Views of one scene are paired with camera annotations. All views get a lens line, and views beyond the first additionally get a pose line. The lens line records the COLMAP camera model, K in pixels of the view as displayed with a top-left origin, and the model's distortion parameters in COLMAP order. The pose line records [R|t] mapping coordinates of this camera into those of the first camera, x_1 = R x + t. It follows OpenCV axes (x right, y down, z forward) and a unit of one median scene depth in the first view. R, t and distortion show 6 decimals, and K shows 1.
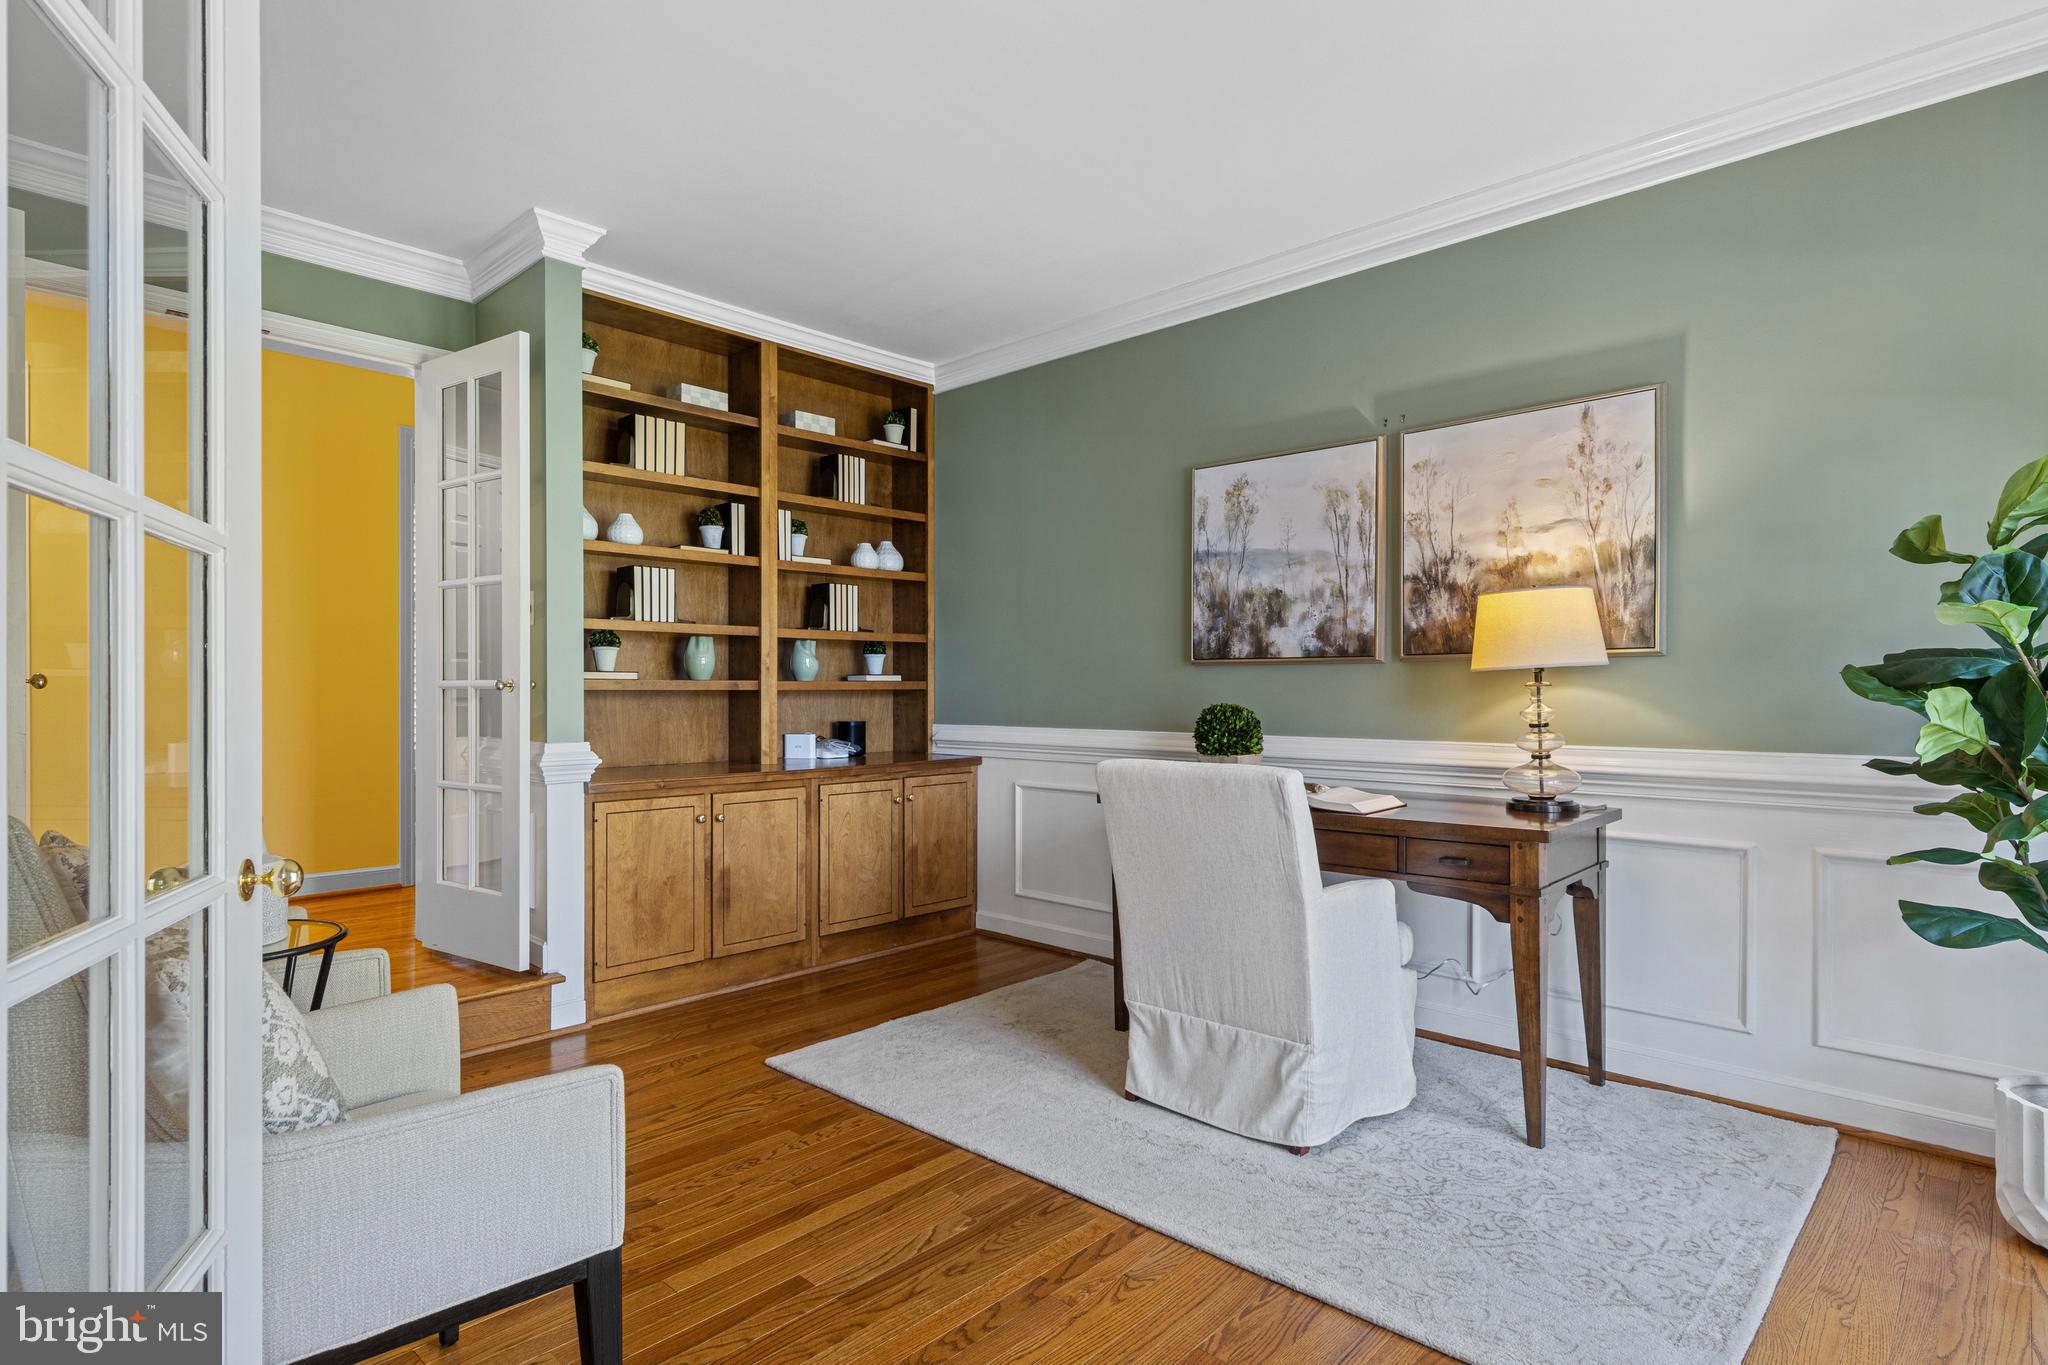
lens RADIAL K [[1060.3, 0, 1024.0], [0, 1060.3, 682.5], [0, 0, 1]] dist [0.022690, 0.000132]
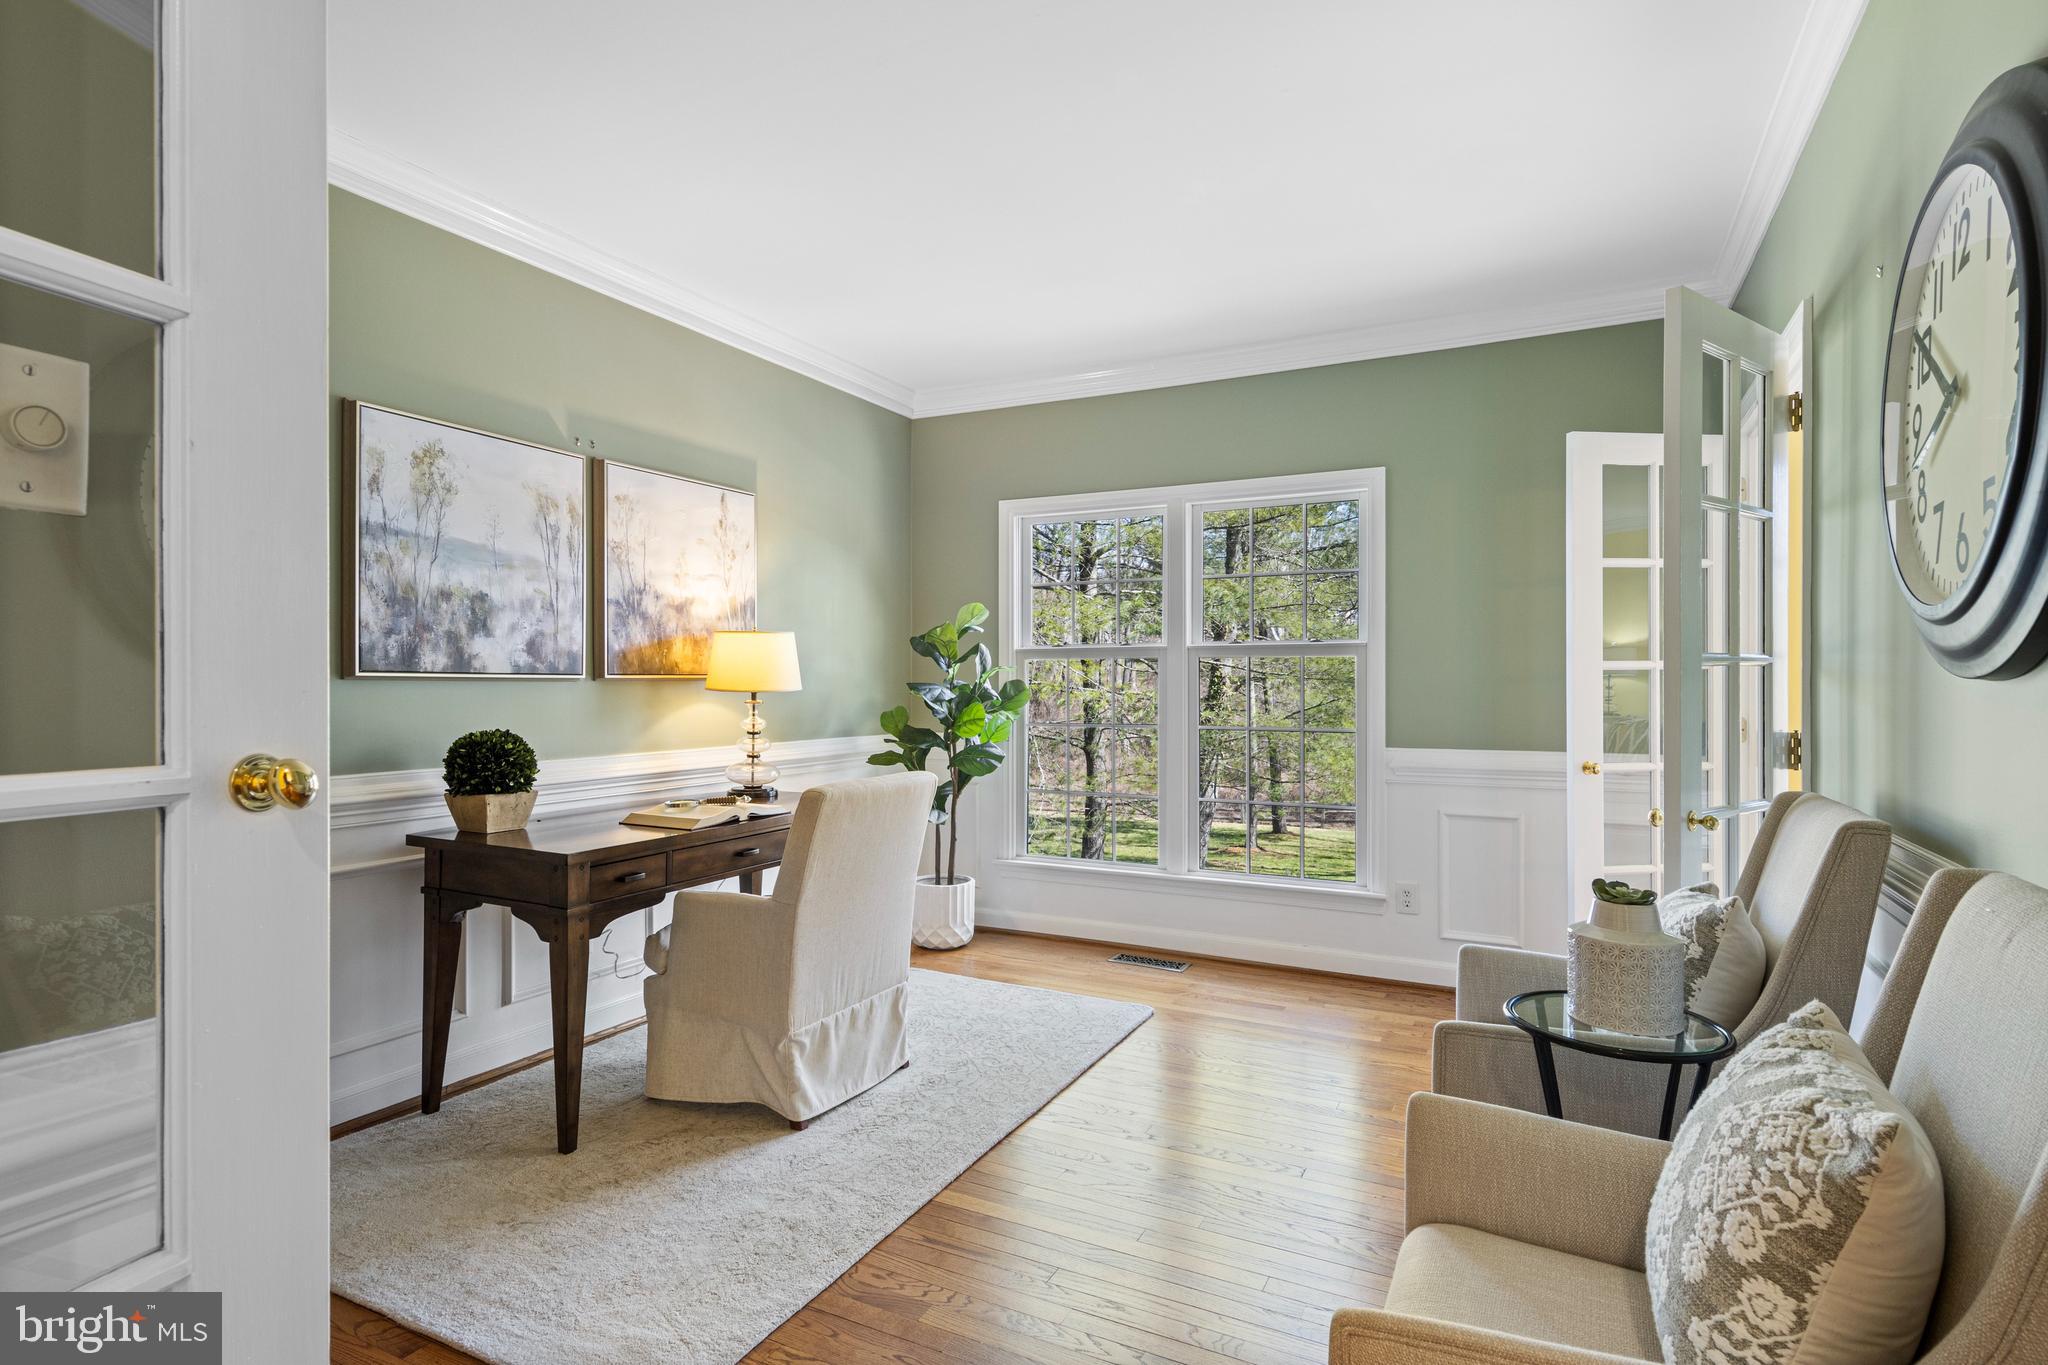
lens RADIAL K [[1049.1, 0, 1026.8], [0, 1049.1, 678.7], [0, 0, 1]] dist [0.012637, -0.000895]
pose [[-0.273939, 0.001635, 0.961746, -0.703718], [-0.011640, 0.999920, -0.005016, -0.020066], [-0.961677, -0.012568, -0.273898, 0.831139]]
